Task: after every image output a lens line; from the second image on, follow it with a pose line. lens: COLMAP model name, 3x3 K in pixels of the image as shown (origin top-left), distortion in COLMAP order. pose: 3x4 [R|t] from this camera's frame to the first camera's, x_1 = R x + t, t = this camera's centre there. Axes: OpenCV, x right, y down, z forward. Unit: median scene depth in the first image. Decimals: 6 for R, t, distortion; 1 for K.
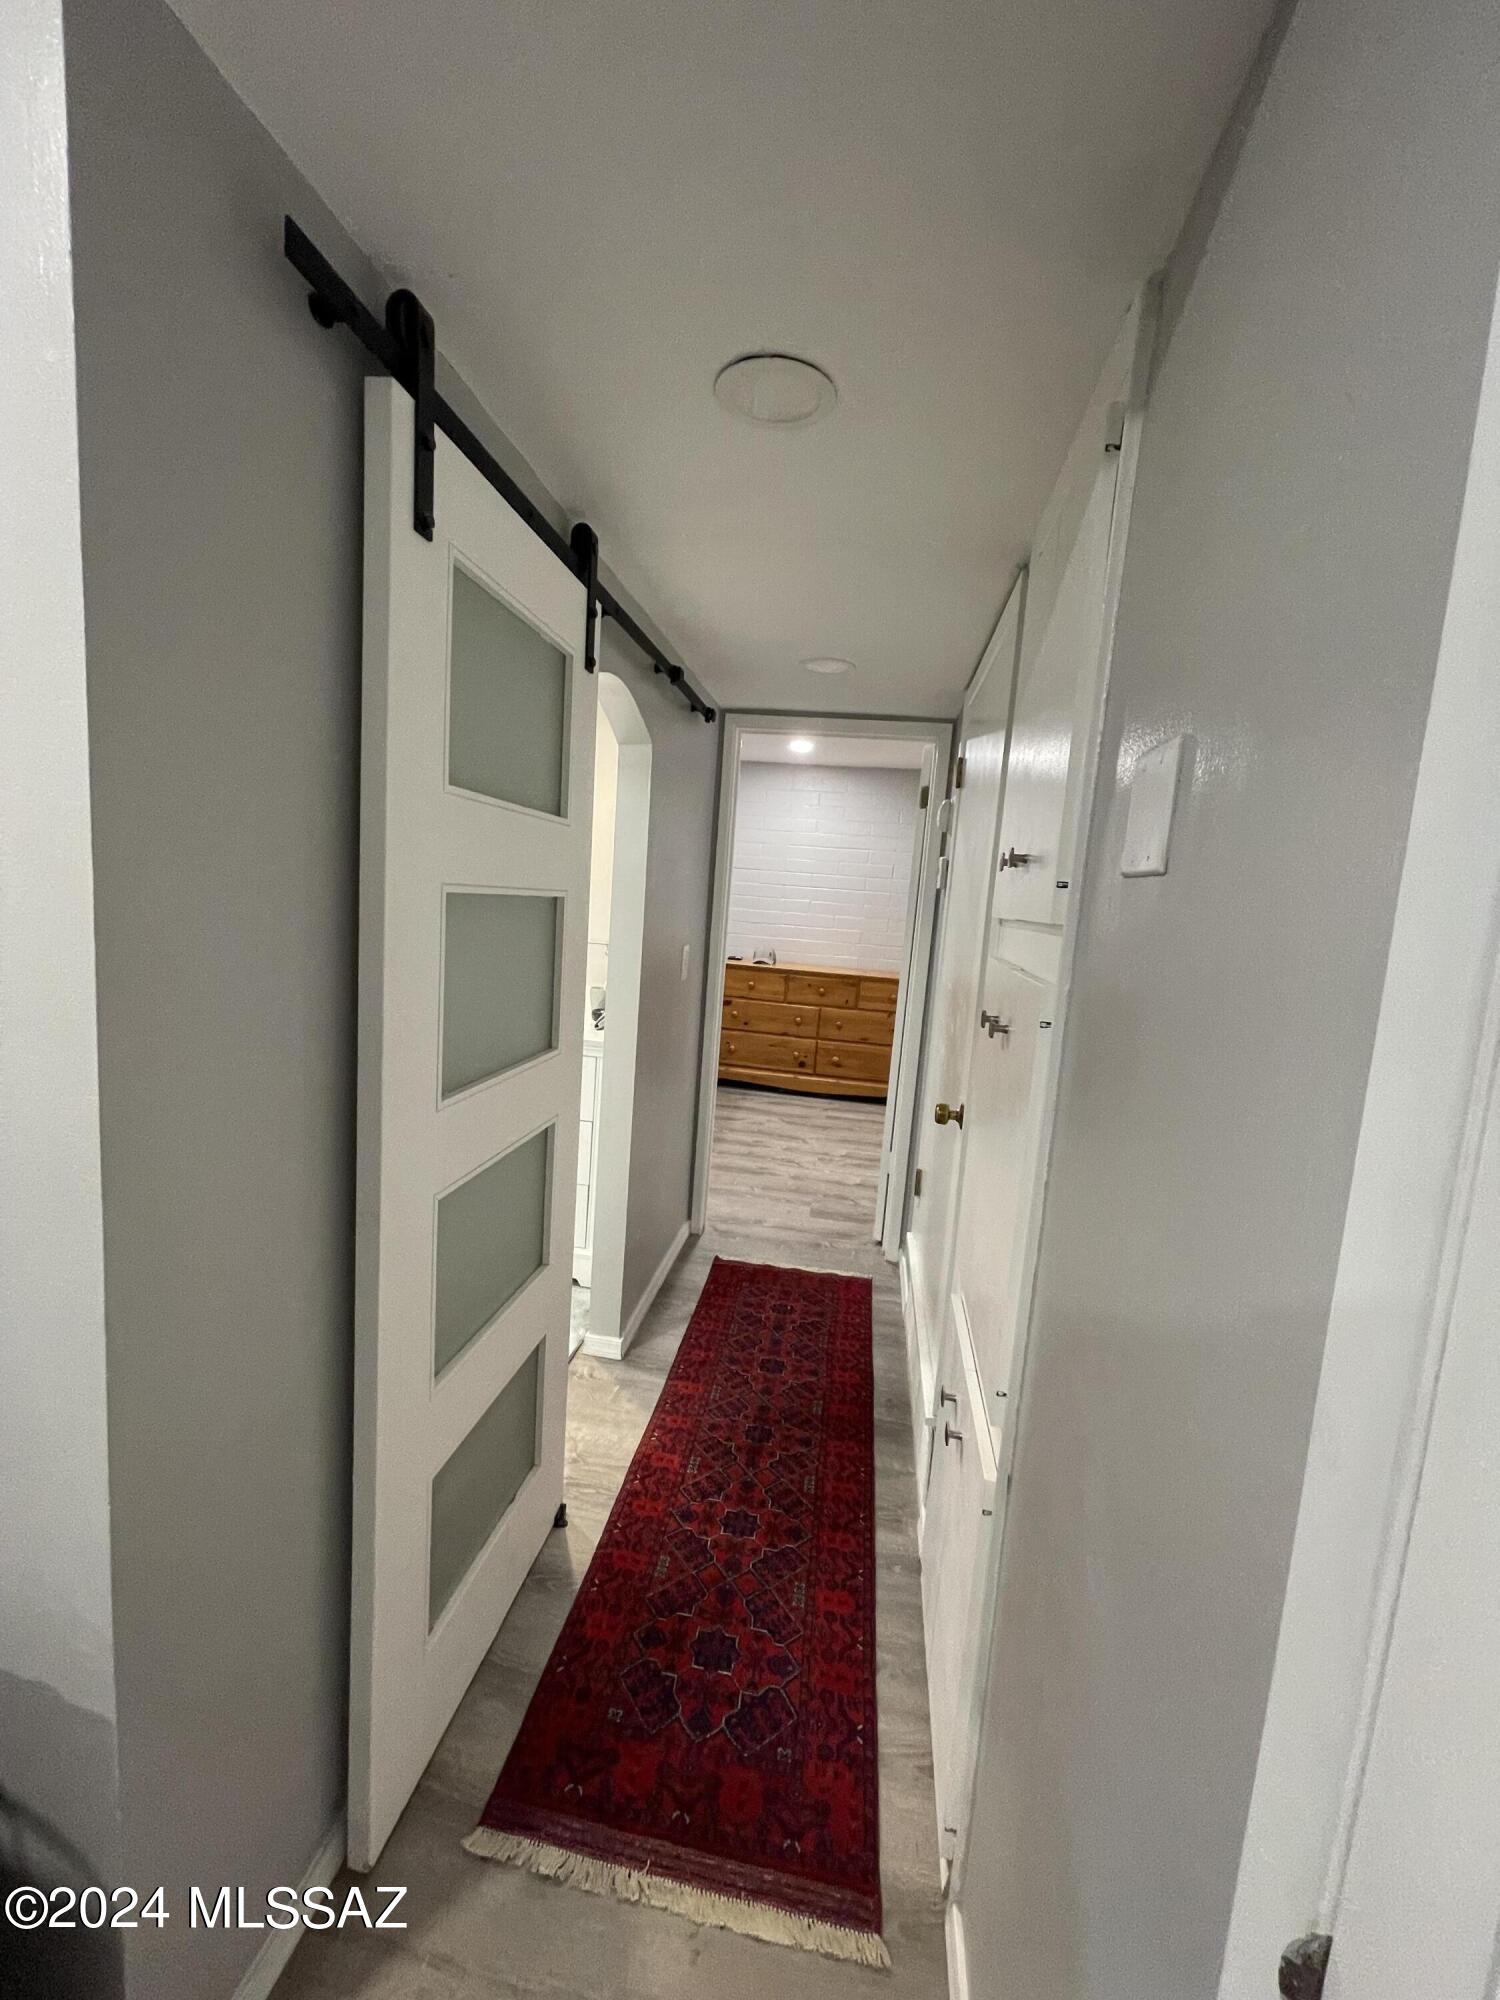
lens RADIAL K [[790.4, 0, 750.0], [0, 790.4, 1000.0], [0, 0, 1]] dist [-0.000181, 0.000057]
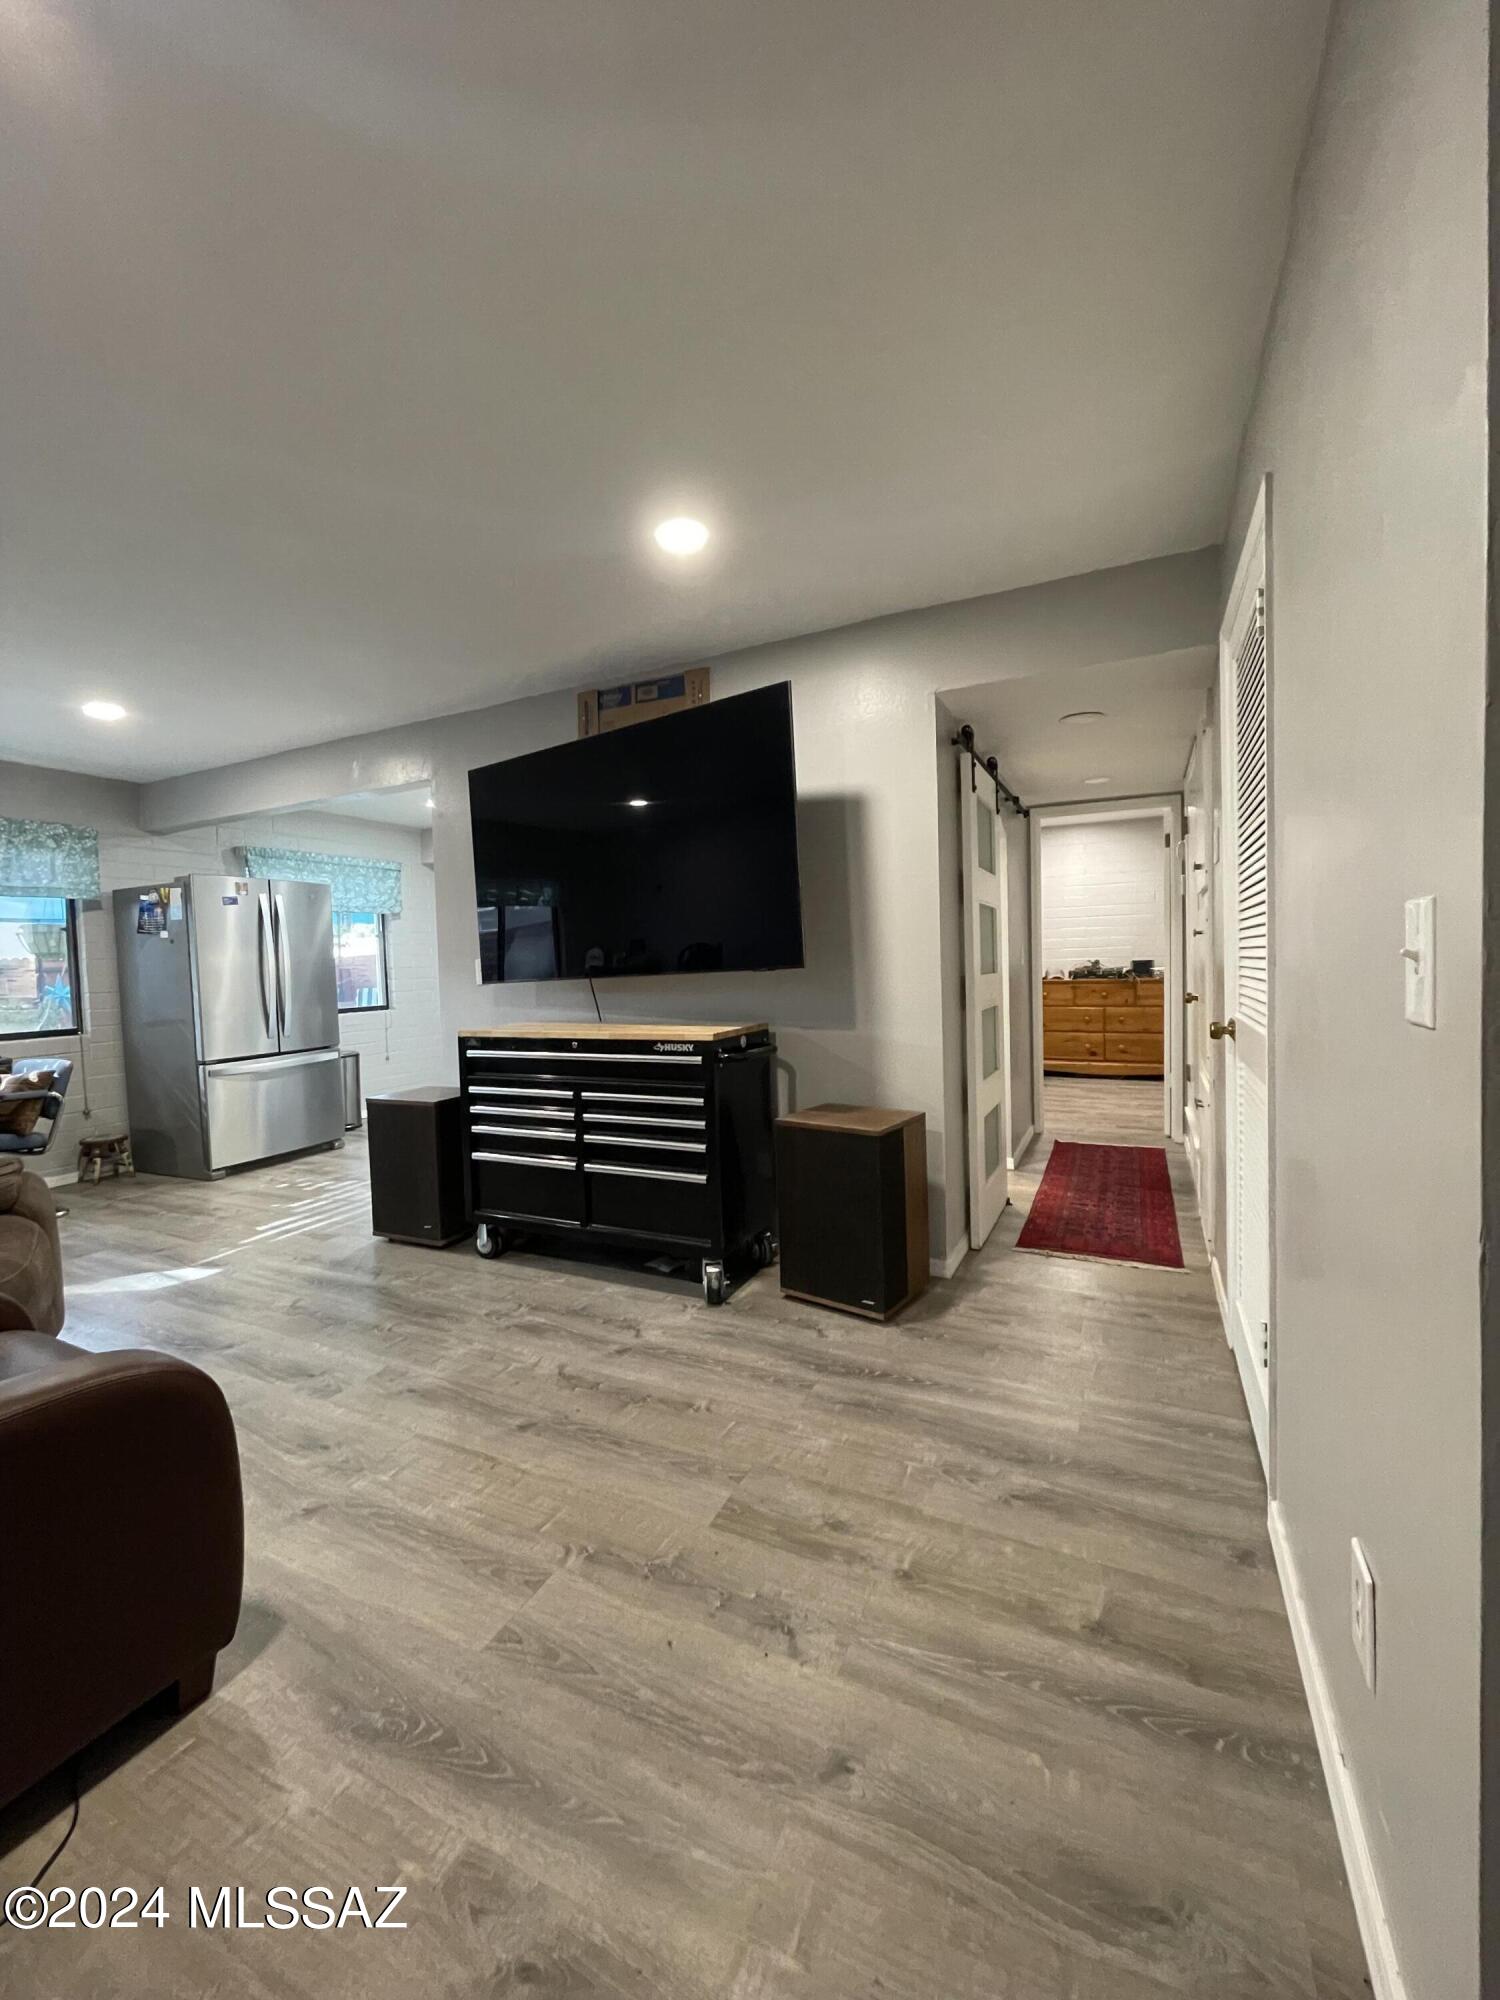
lens RADIAL K [[797.6, 0, 748.5], [0, 797.6, 994.5], [0, 0, 1]] dist [-0.022759, 0.014570]
pose [[0.948282, -0.087342, -0.305177, -0.091427], [0.057571, 0.992779, -0.105242, 0.131753], [0.312165, 0.082230, 0.946463, -0.578271]]
